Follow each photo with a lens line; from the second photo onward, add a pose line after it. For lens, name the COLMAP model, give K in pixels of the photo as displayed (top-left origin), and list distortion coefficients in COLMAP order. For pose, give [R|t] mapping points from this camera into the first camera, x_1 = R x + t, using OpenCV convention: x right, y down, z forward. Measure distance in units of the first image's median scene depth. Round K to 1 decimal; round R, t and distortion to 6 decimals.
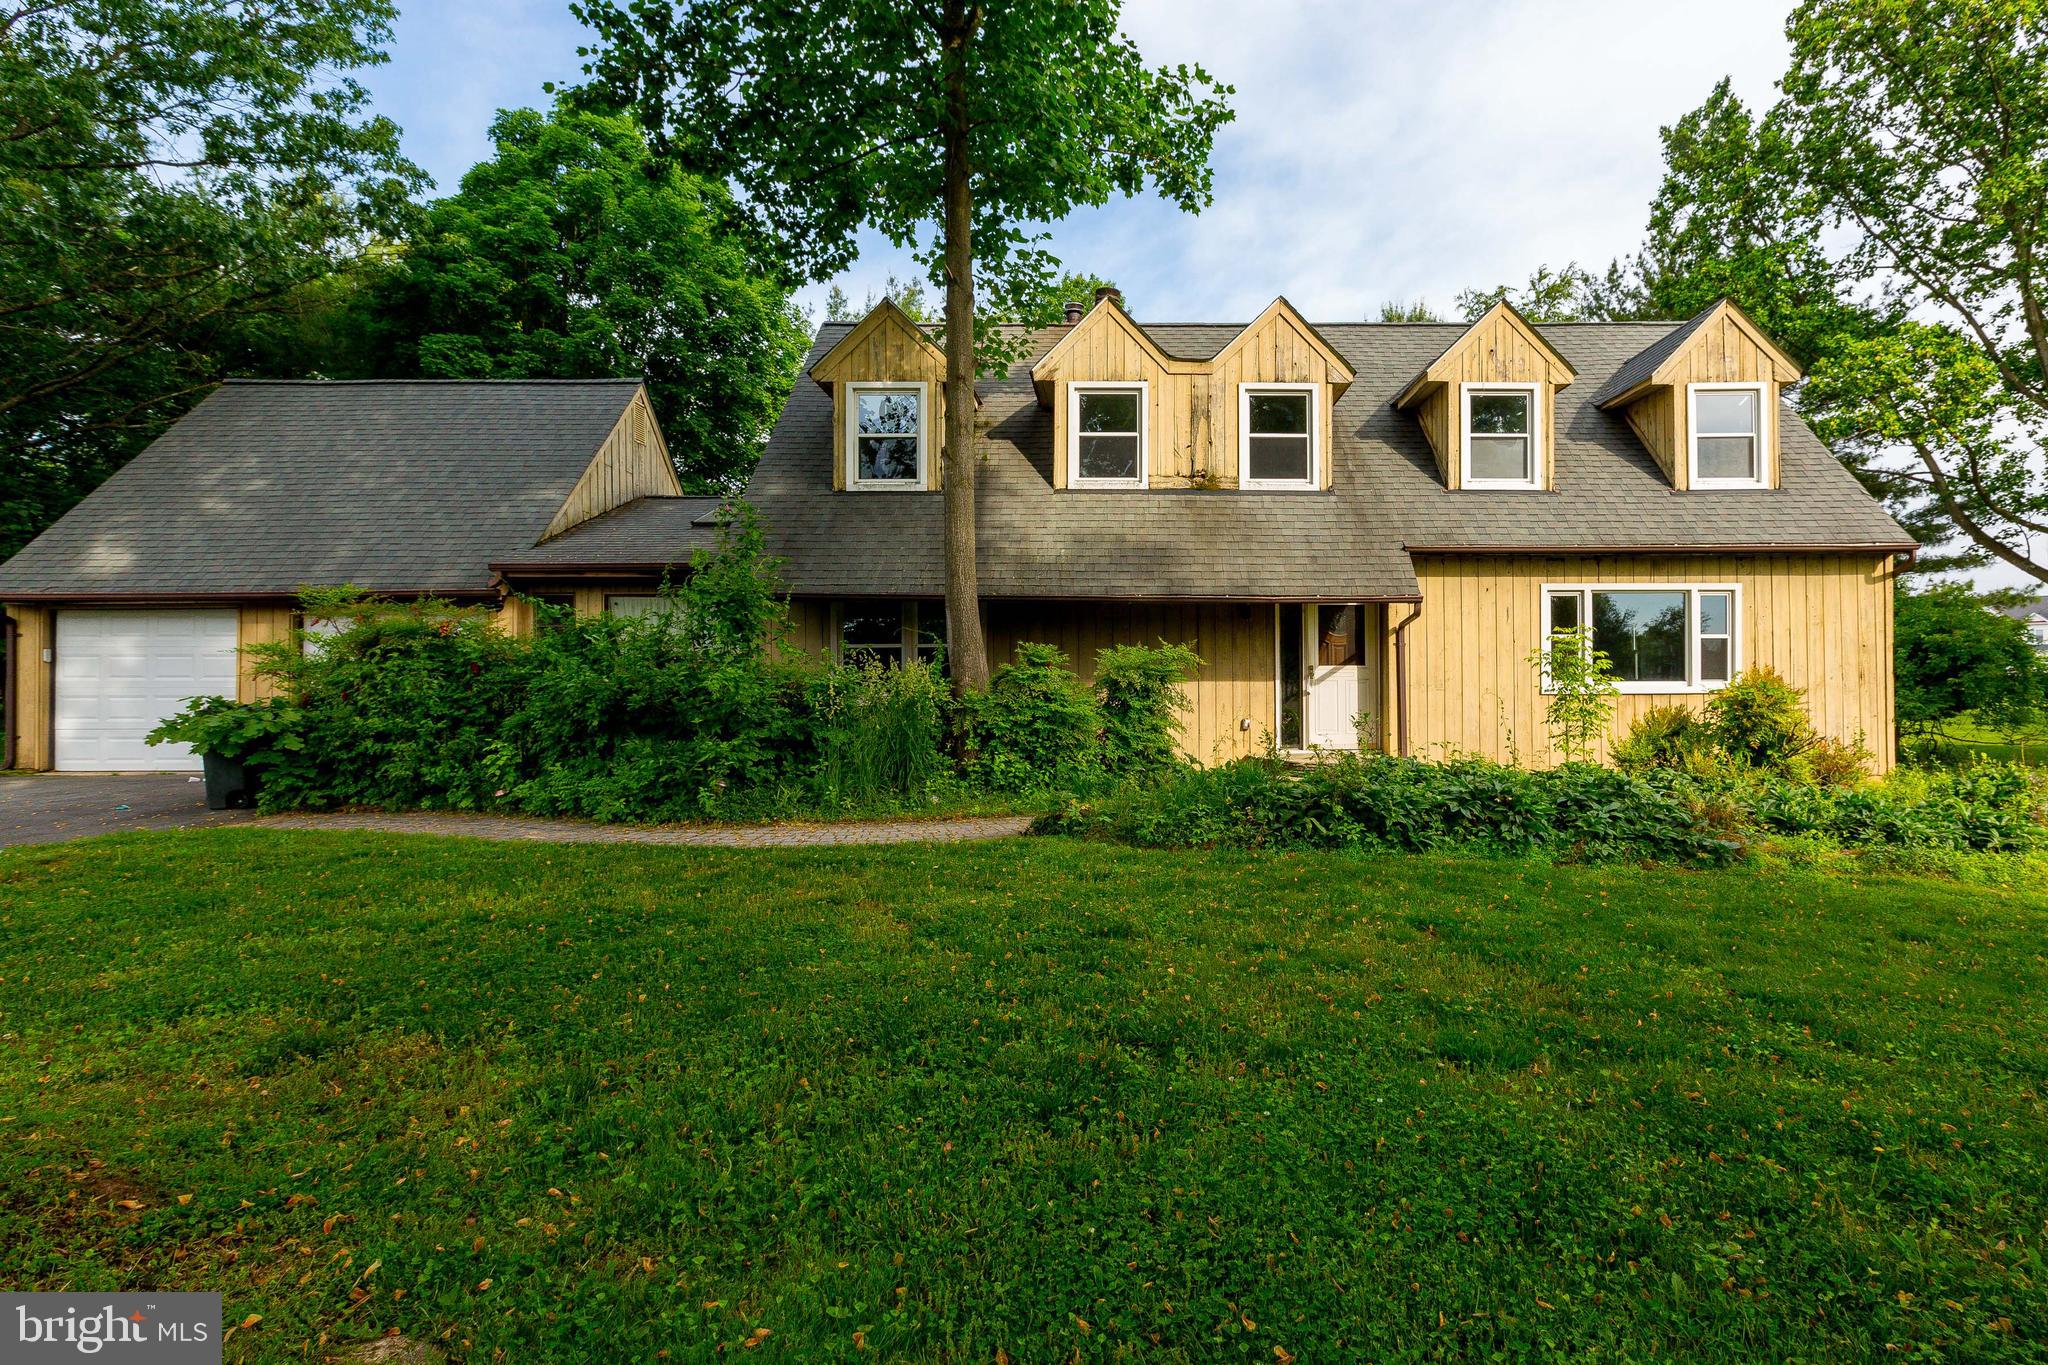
lens RADIAL K [[918.9, 0, 1012.7], [0, 918.9, 658.6], [0, 0, 1]] dist [0.000348, -0.000055]
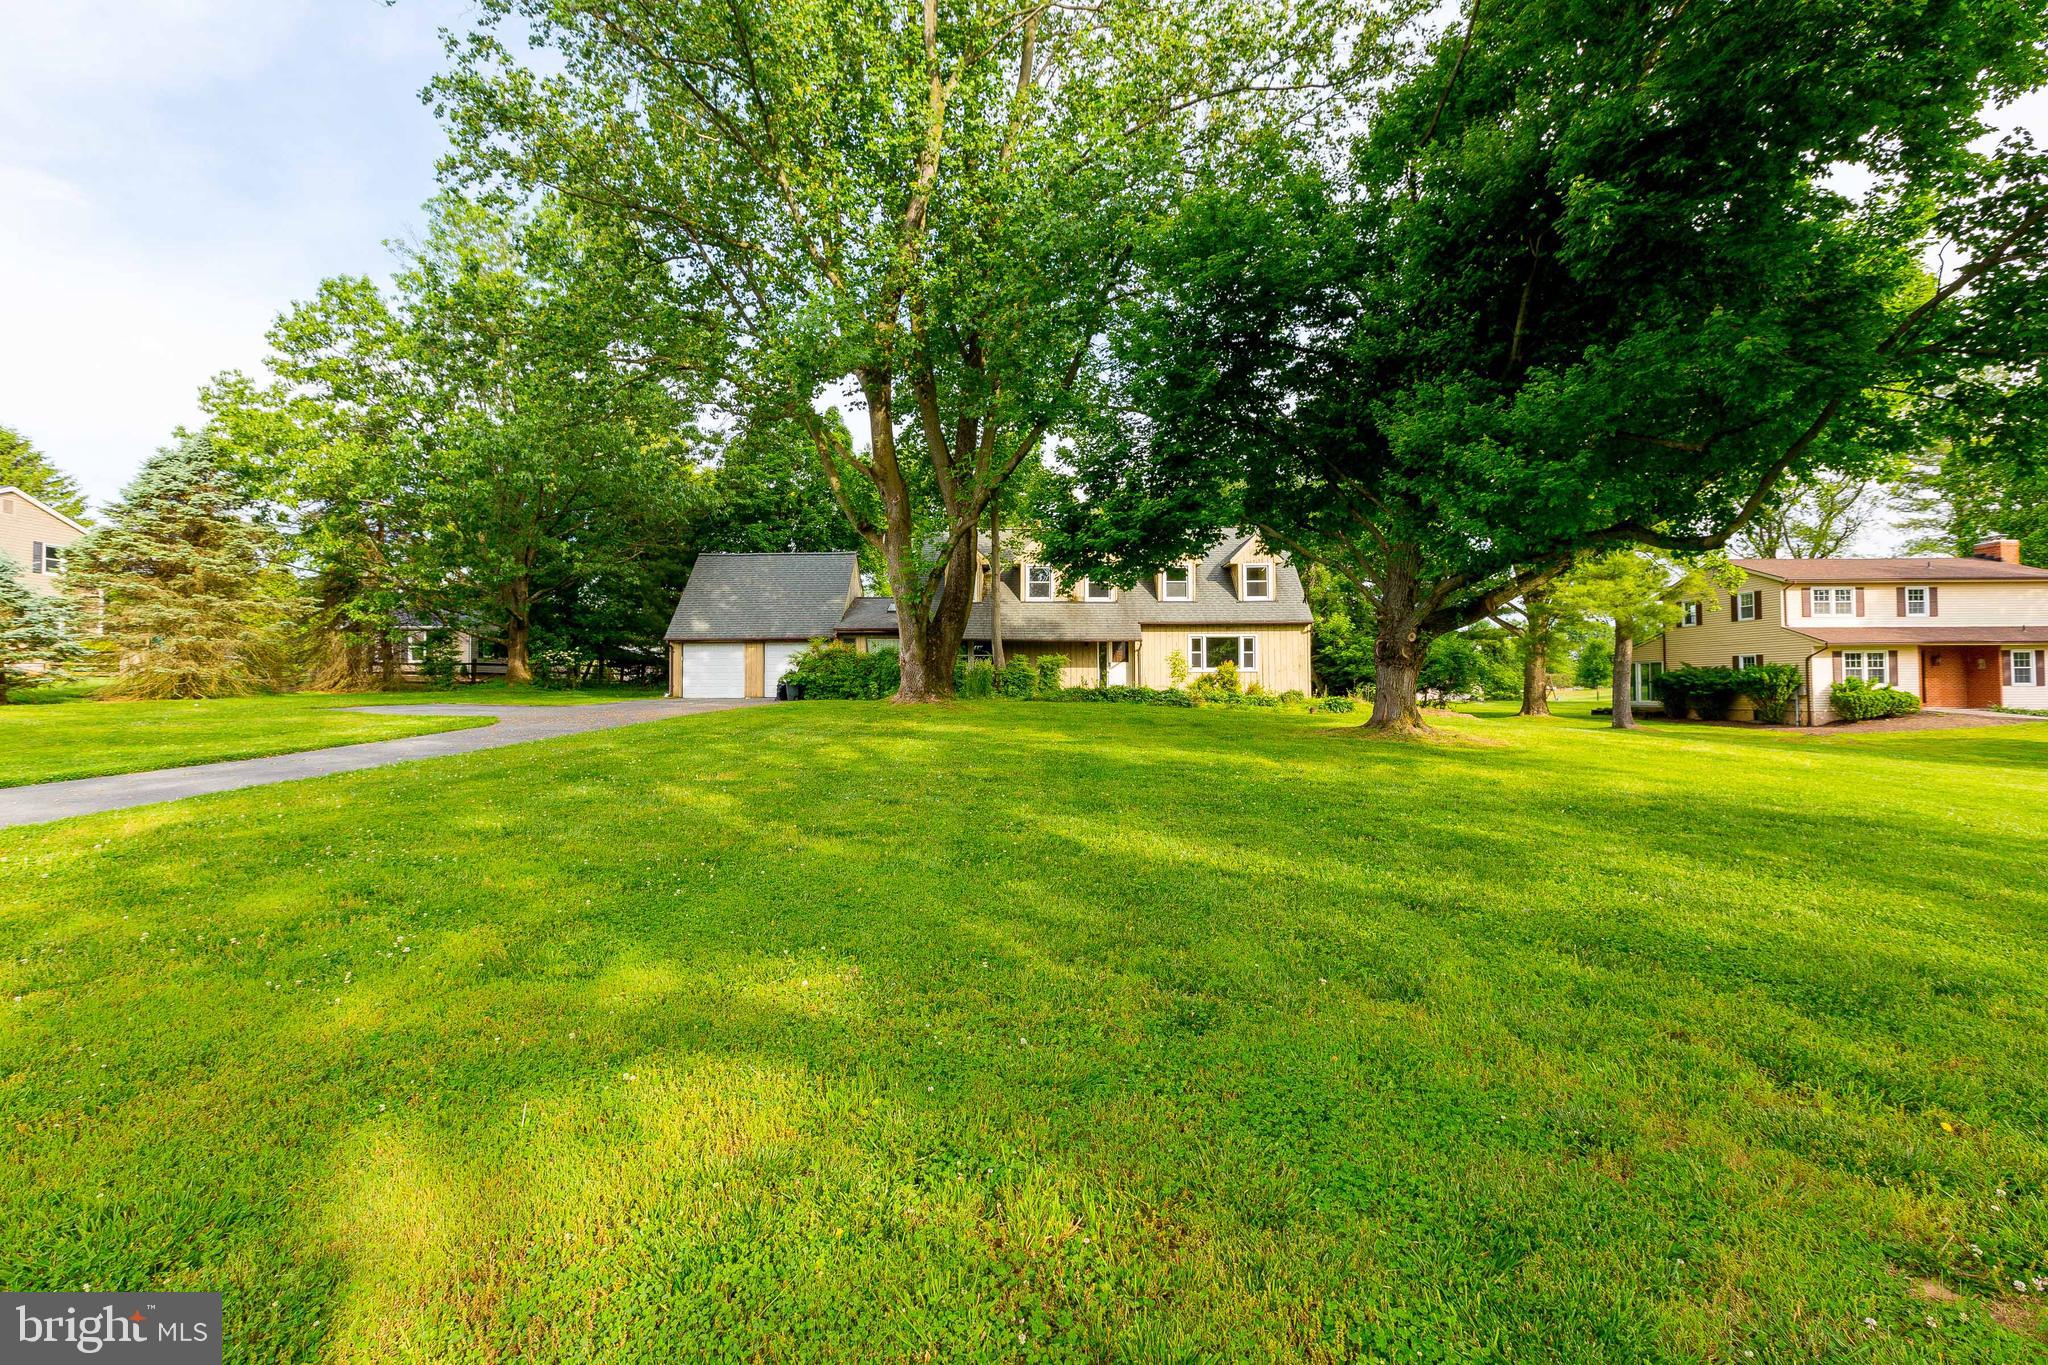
lens RADIAL K [[918.9, 0, 1012.7], [0, 918.9, 658.6], [0, 0, 1]] dist [0.000348, -0.000055]
pose [[0.995541, 0.002170, 0.094300, -0.283113], [-0.000821, 0.999897, -0.014344, 0.042062], [-0.094321, 0.014202, 0.995441, -2.093800]]
